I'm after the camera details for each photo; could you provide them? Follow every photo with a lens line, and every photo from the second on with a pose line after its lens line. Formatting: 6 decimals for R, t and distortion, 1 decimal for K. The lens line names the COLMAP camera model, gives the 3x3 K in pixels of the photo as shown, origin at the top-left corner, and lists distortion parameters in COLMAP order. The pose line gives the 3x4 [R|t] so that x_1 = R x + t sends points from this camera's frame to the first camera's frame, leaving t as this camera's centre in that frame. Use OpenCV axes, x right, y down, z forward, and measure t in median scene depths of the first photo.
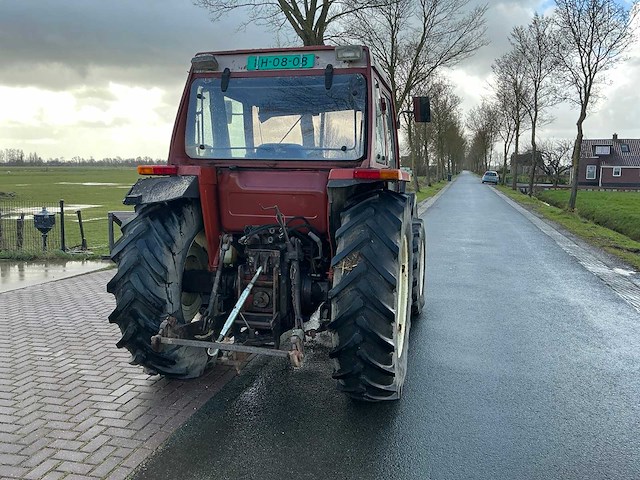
lens RADIAL K [[529.4, 0, 320.0], [0, 529.4, 240.0], [0, 0, 1]] dist [0.123505, -0.233866]
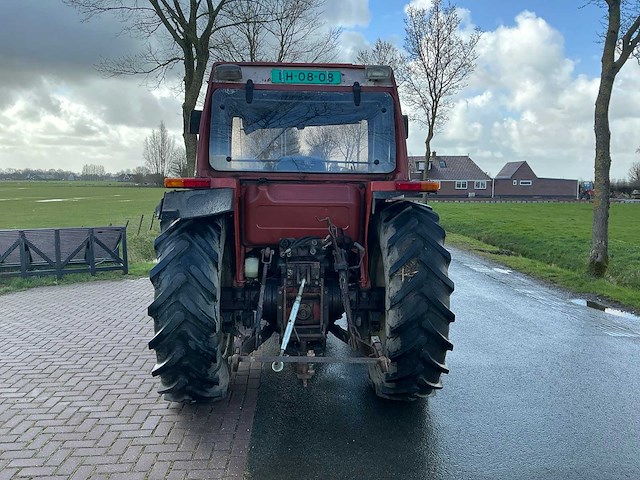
lens RADIAL K [[529.4, 0, 320.0], [0, 529.4, 240.0], [0, 0, 1]] dist [0.123505, -0.233866]
pose [[0.953864, -0.032046, 0.298525, -0.362230], [0.038968, 0.999091, -0.017261, -0.004166], [-0.297700, 0.028097, 0.954246, 0.032246]]
